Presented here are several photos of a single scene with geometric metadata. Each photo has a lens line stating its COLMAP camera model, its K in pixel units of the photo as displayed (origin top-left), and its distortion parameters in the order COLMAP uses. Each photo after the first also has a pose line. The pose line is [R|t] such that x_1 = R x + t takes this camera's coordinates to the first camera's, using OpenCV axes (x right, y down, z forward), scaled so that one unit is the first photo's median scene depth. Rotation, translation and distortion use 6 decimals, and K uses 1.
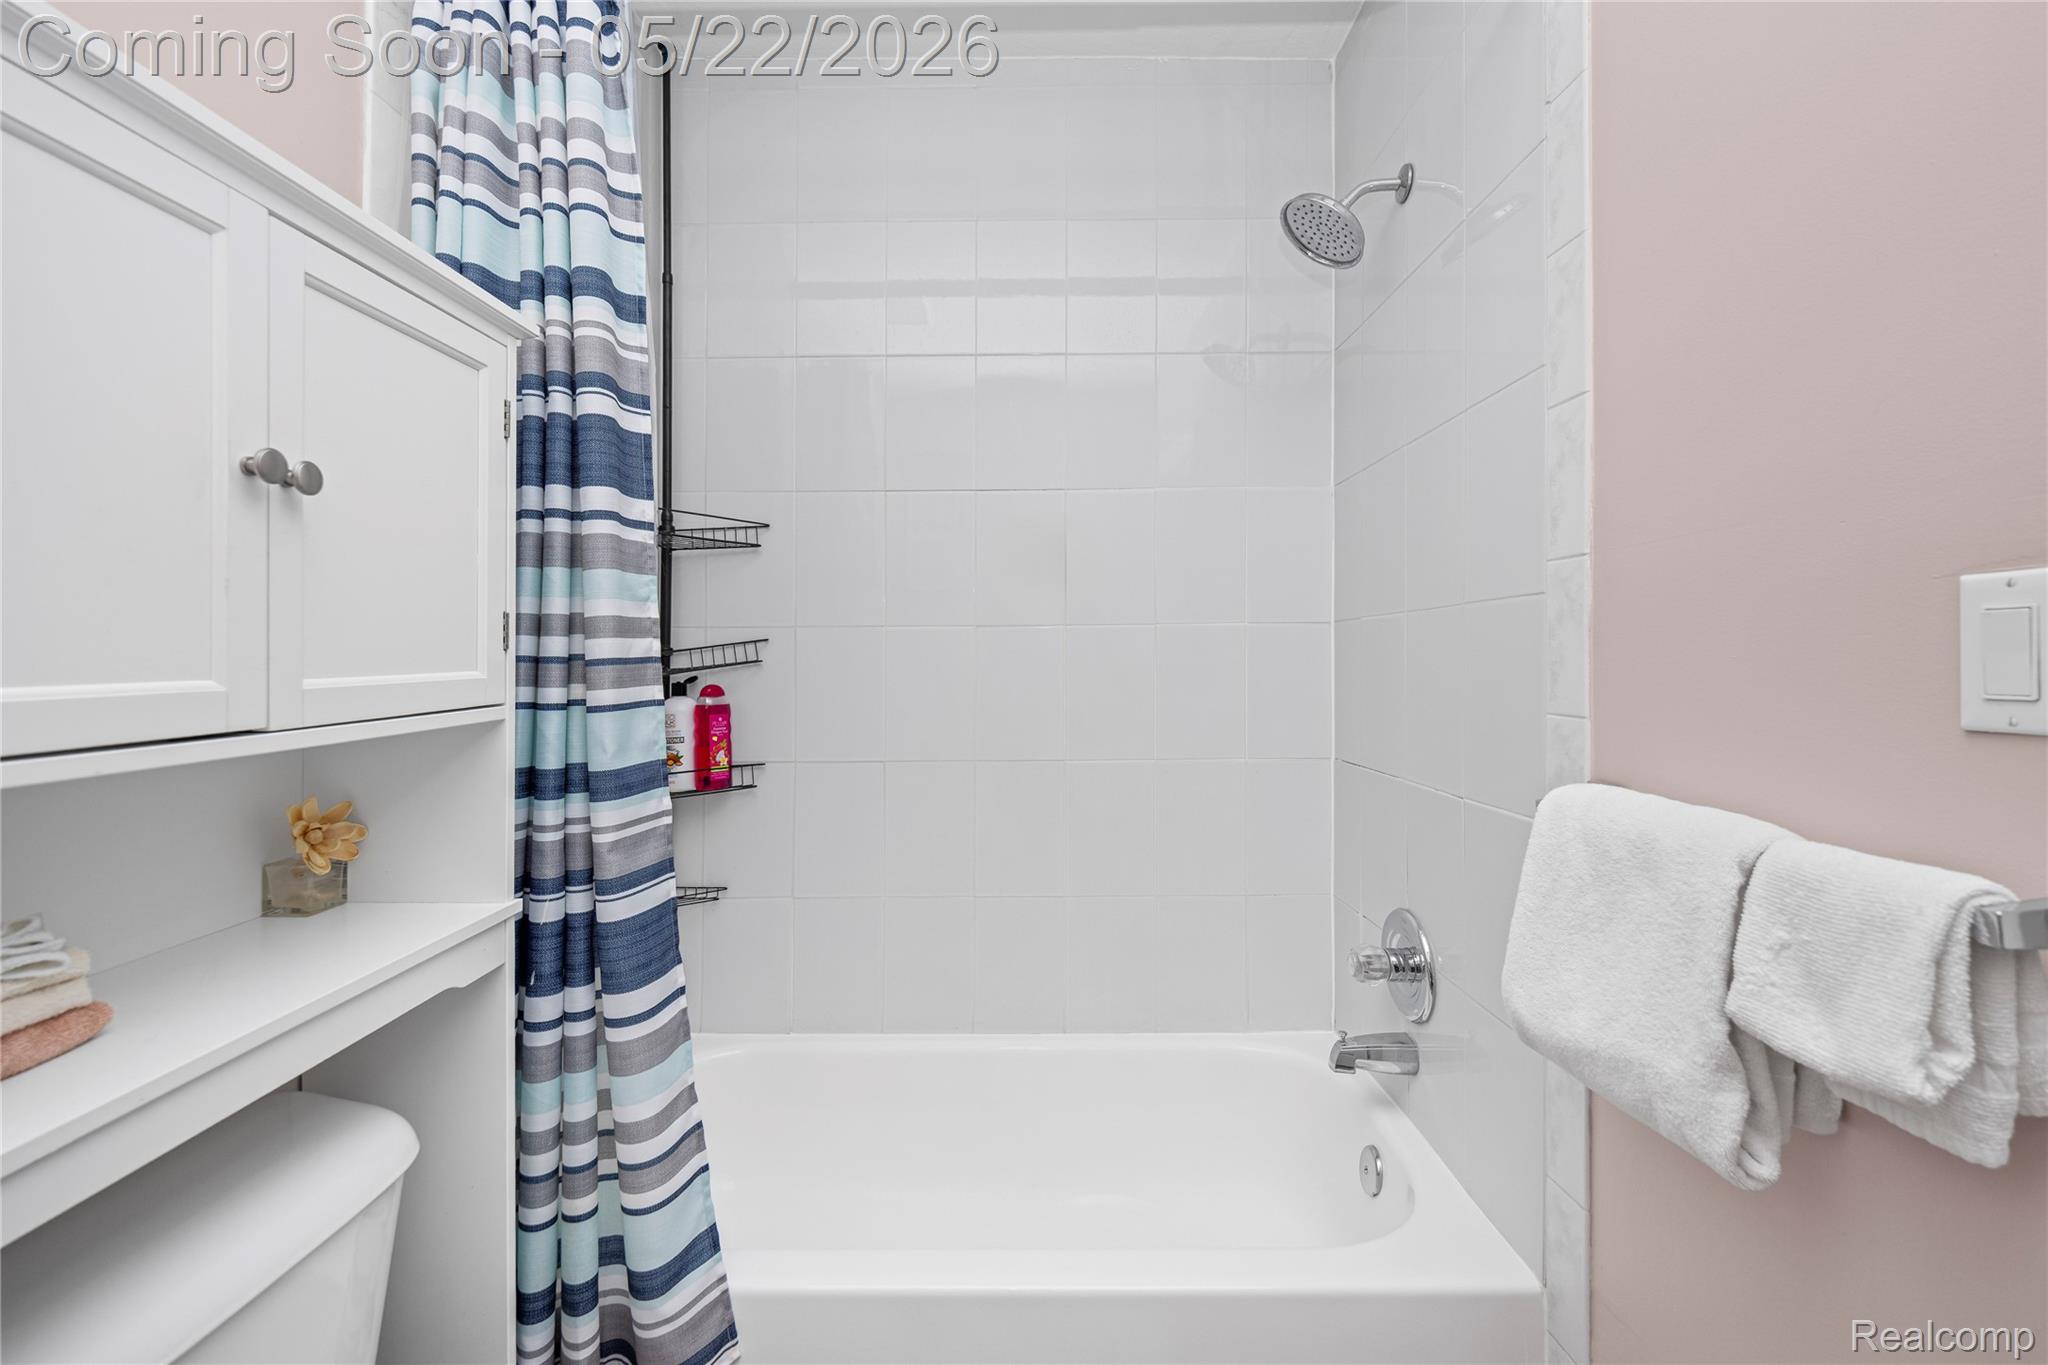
lens RADIAL K [[830.0, 0, 1026.5], [0, 830.0, 647.5], [0, 0, 1]] dist [-0.008063, -0.000298]
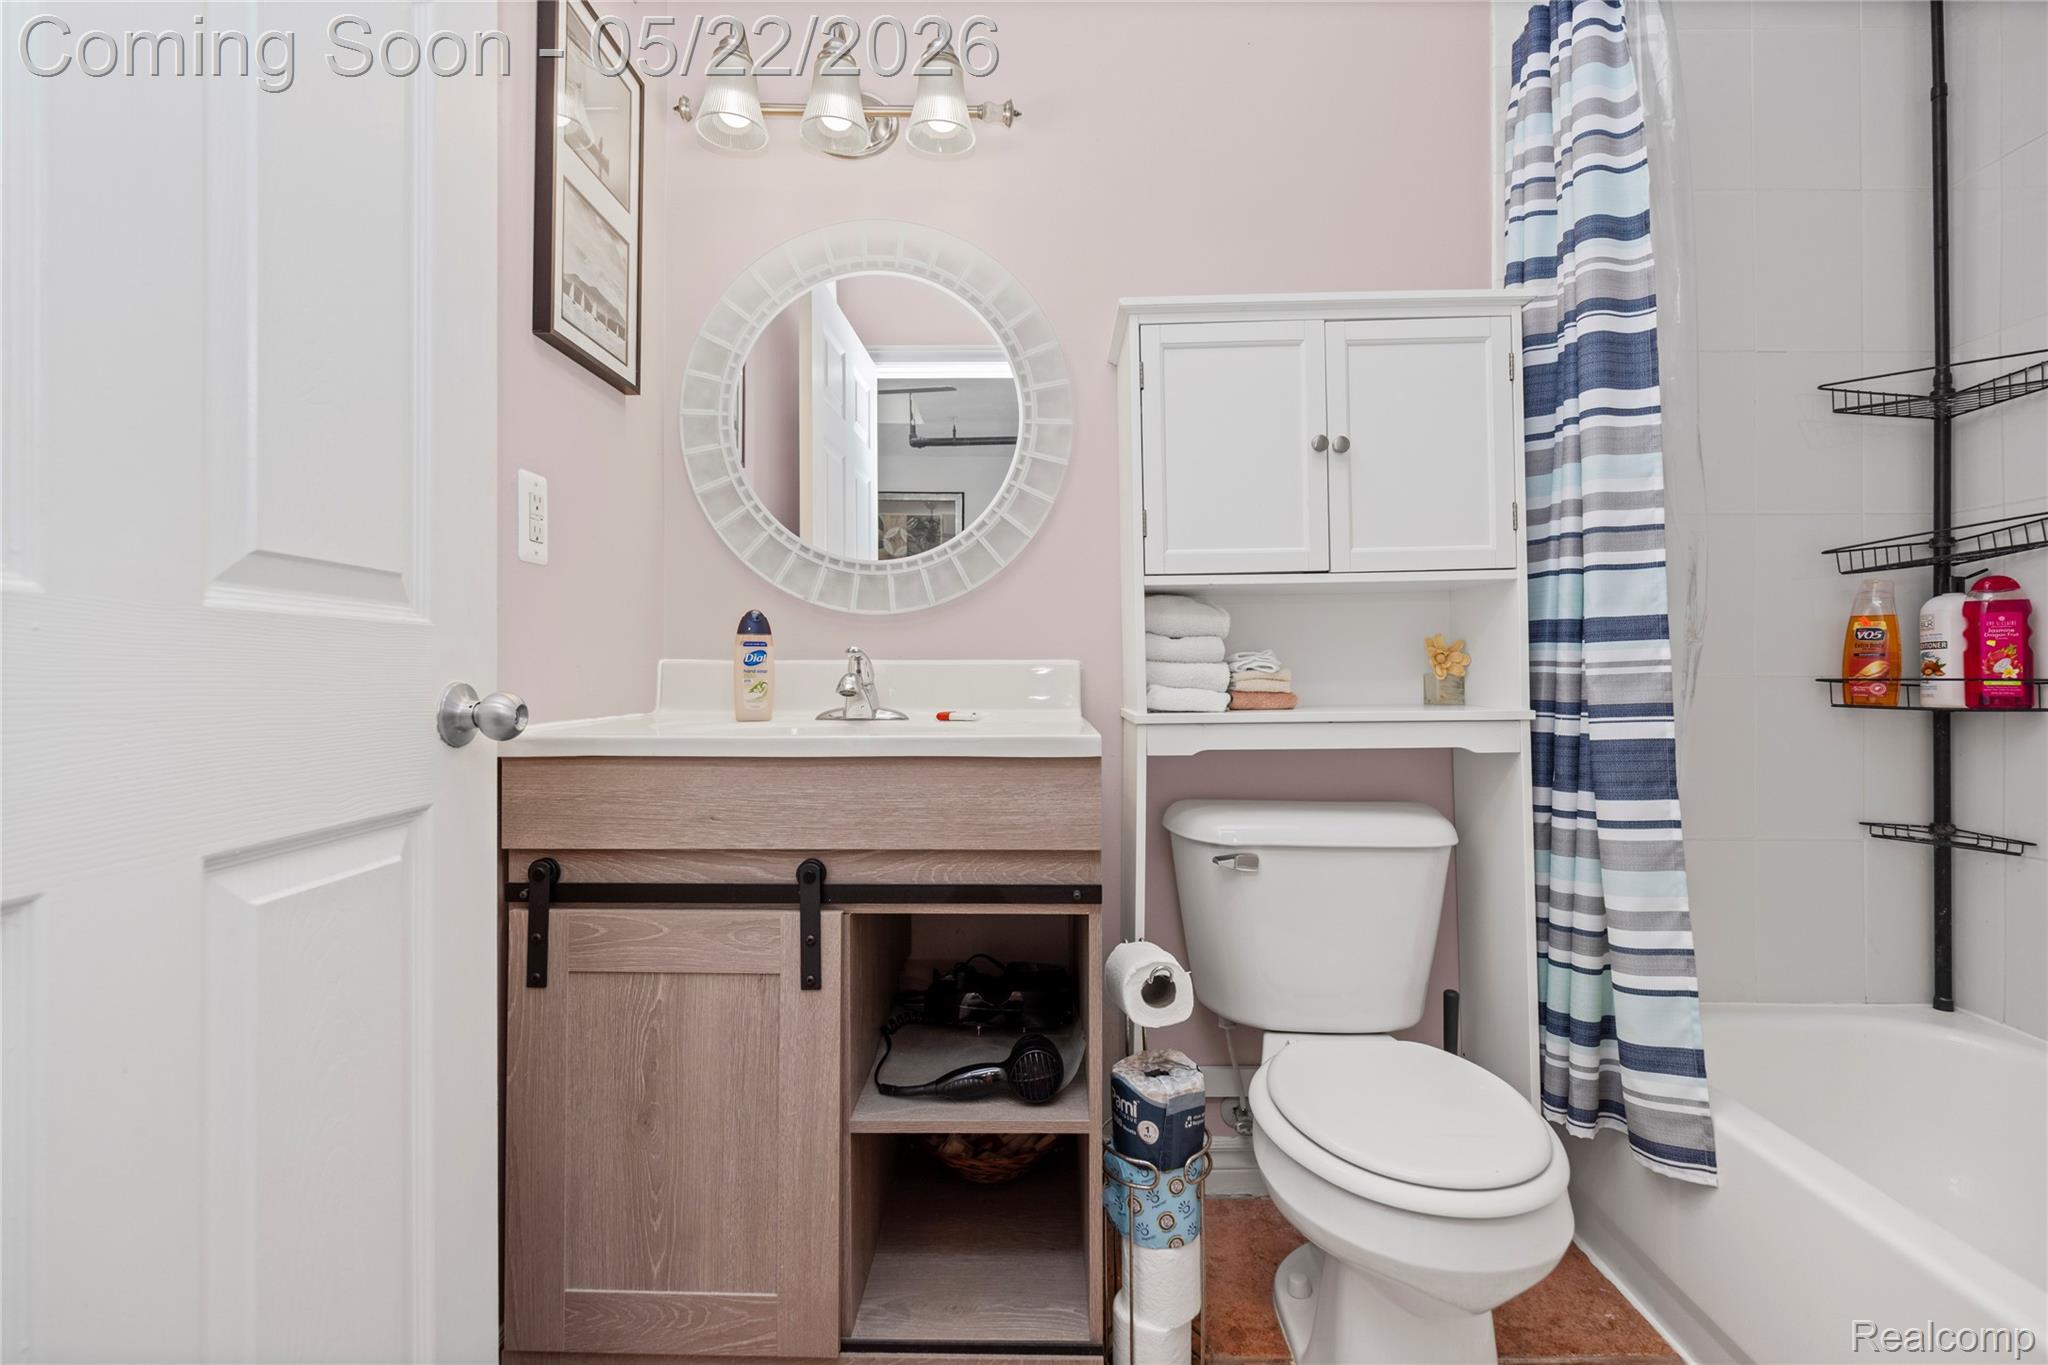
lens RADIAL K [[889.7, 0, 1020.3], [0, 889.7, 674.4], [0, 0, 1]] dist [0.002318, 0.000325]
pose [[-0.023933, 0.004918, -0.999701, 0.841323], [0.011863, 0.999919, 0.004635, 0.214449], [0.999643, -0.011748, -0.023990, 0.170192]]
